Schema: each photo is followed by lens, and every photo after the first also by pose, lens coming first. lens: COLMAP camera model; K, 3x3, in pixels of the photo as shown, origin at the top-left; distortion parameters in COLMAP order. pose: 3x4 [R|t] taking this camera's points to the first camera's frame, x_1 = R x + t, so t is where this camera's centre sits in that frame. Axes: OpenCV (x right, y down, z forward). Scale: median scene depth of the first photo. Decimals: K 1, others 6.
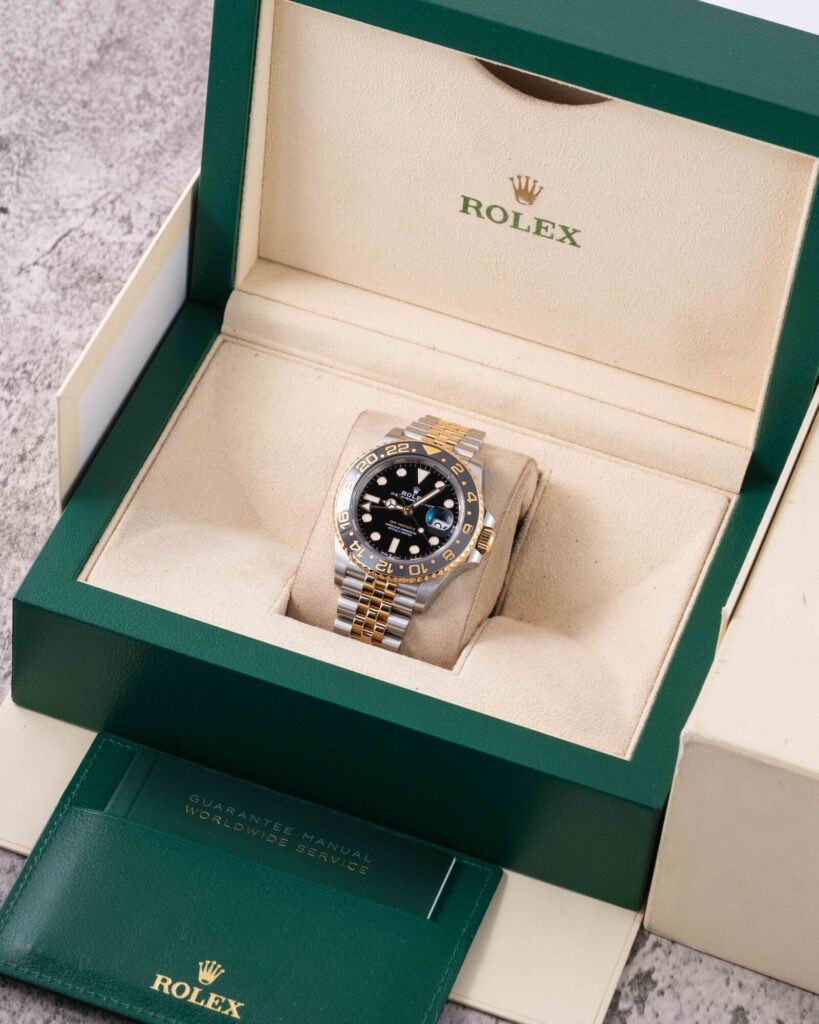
lens RADIAL K [[4685.2, 0, 409.5], [0, 4685.2, 512.0], [0, 0, 1]] dist [0.165901, -2.091570]
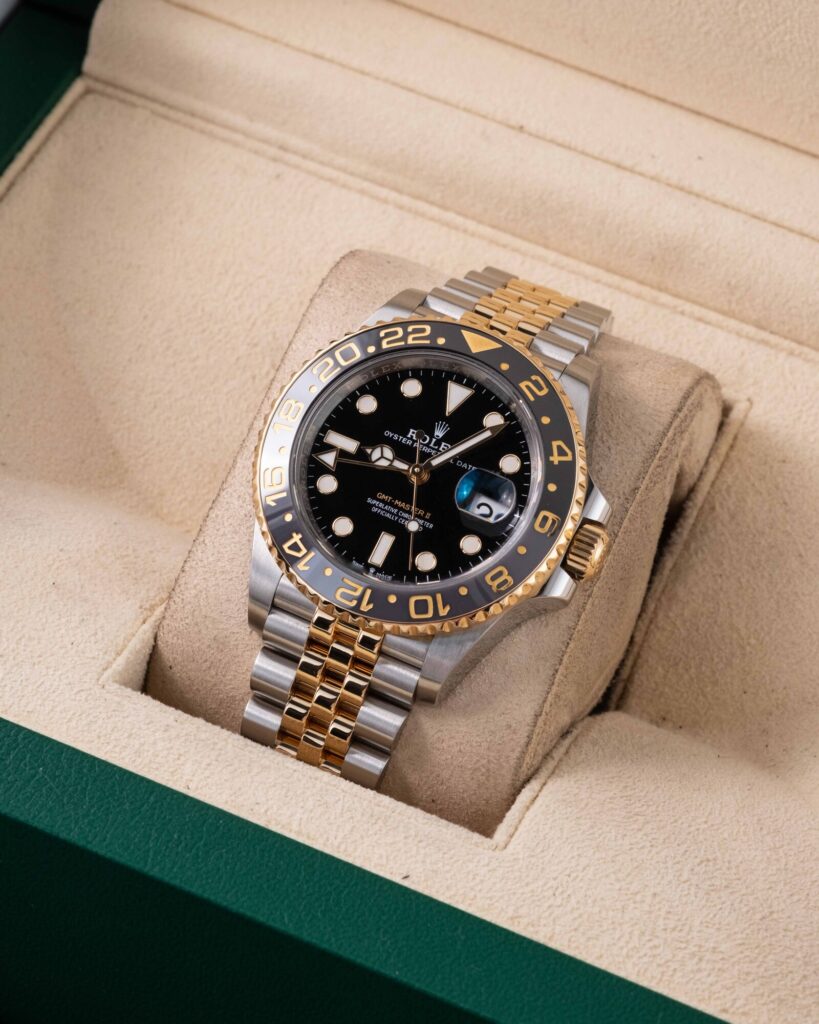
lens RADIAL K [[4448.5, 0, 409.5], [0, 4448.5, 512.0], [0, 0, 1]] dist [0.232755, -2.196907]
pose [[0.995577, 0.059942, -0.072335, 0.029900], [-0.058157, 0.997955, 0.026543, -0.007878], [0.073779, -0.022219, 0.997027, 0.571157]]
